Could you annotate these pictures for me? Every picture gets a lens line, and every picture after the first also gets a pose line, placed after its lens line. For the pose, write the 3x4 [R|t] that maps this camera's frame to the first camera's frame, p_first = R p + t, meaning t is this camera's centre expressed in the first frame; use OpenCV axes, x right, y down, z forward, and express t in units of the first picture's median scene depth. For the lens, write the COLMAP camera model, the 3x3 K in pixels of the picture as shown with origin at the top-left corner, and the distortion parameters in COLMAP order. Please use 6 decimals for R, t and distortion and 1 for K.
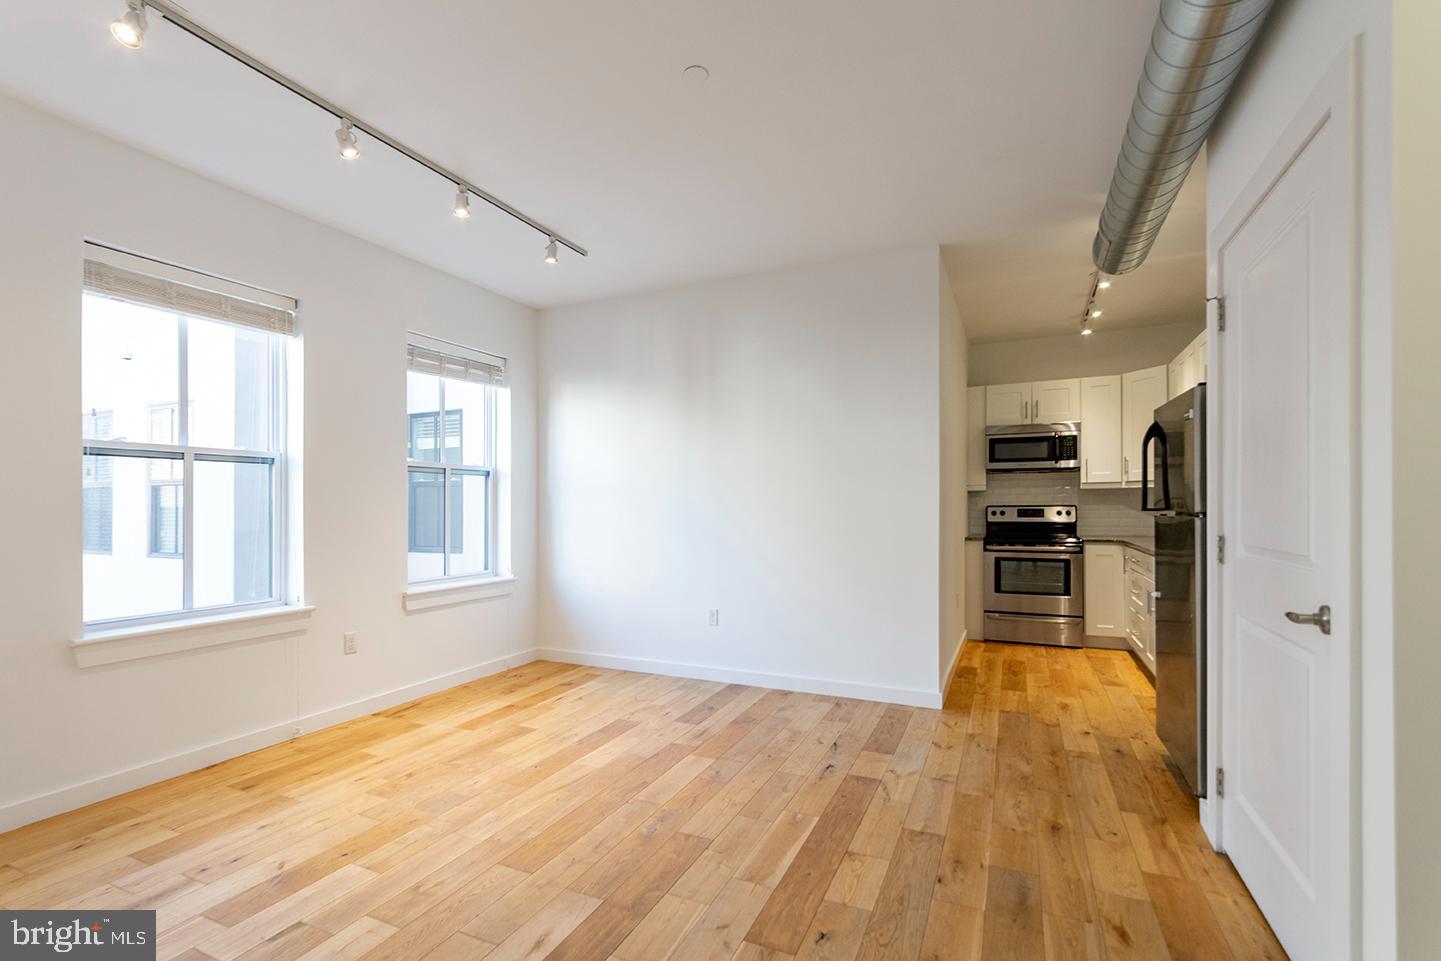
lens RADIAL K [[637.6, 0, 722.6], [0, 637.6, 501.2], [0, 0, 1]] dist [-0.000466, 0.000074]
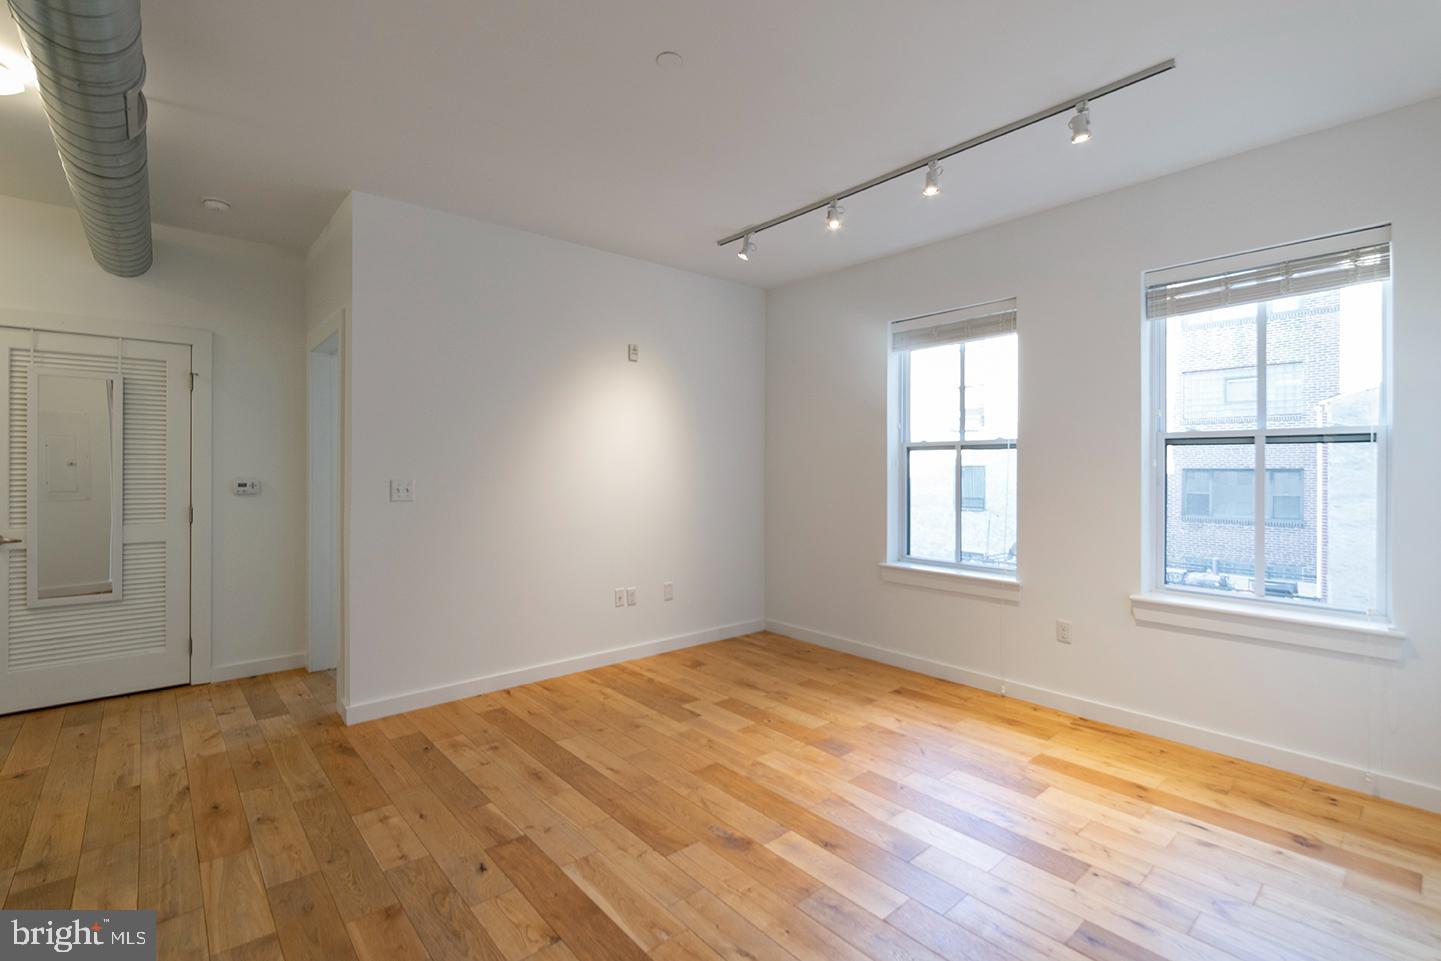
lens RADIAL K [[661.9, 0, 720.8], [0, 661.9, 464.1], [0, 0, 1]] dist [0.000278, 0.000227]
pose [[-0.416167, 0.001494, -0.909287, 0.574896], [0.010229, 0.999943, -0.003039, -0.034393], [0.909231, -0.010566, -0.416159, 1.011830]]
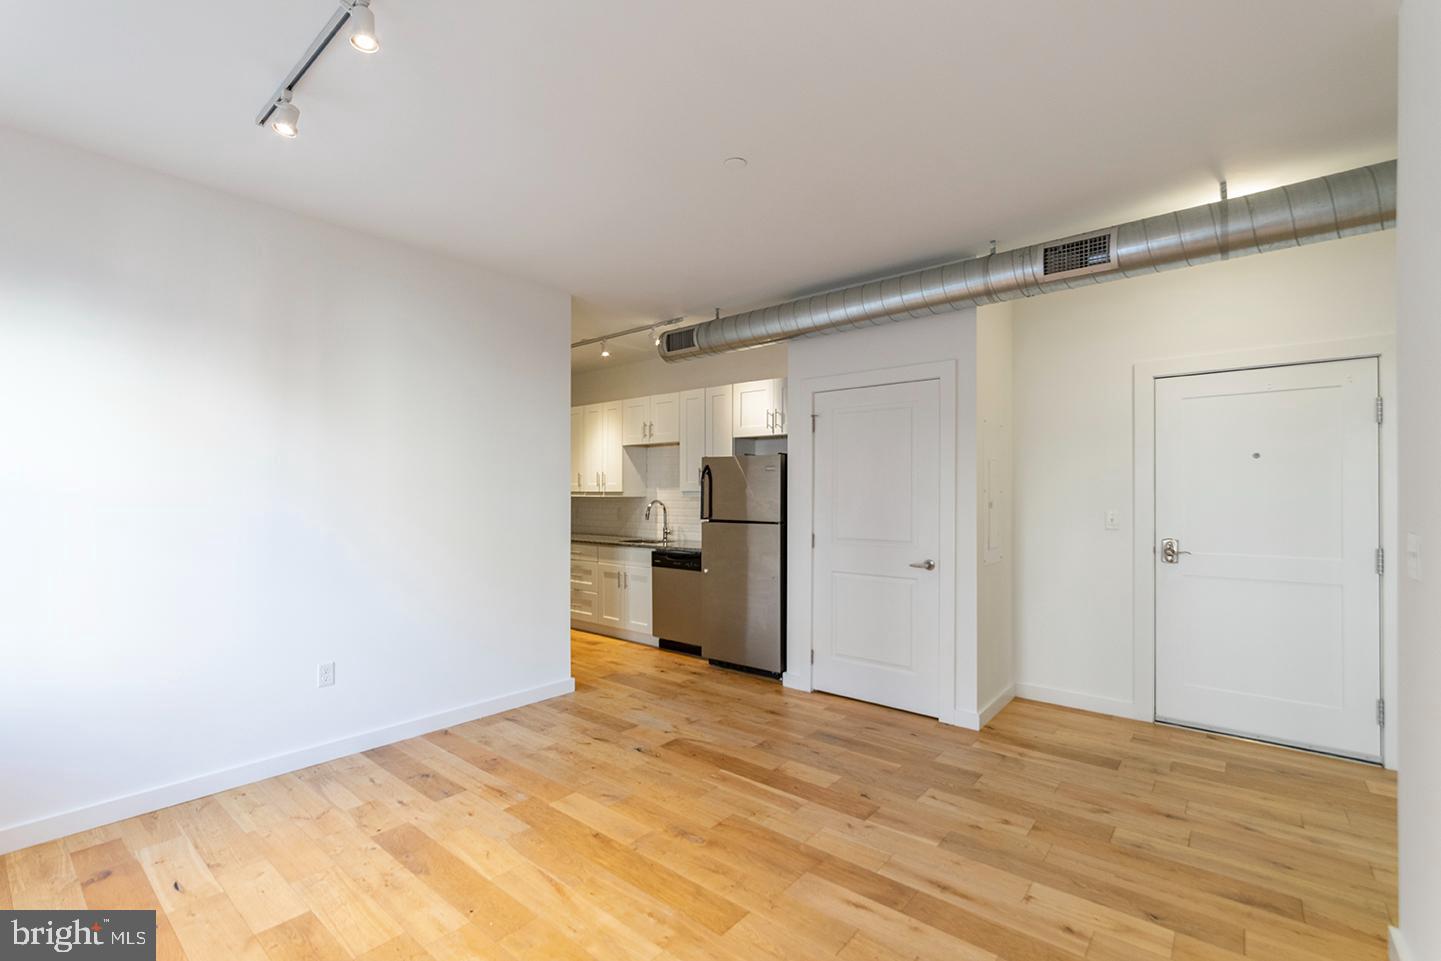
lens RADIAL K [[637.6, 0, 722.6], [0, 637.6, 501.2], [0, 0, 1]] dist [-0.000466, 0.000074]
pose [[0.261383, -0.004699, 0.965224, -0.776142], [-0.012634, 0.999886, 0.008289, -0.034987], [-0.965153, -0.014362, 0.261293, 0.489213]]
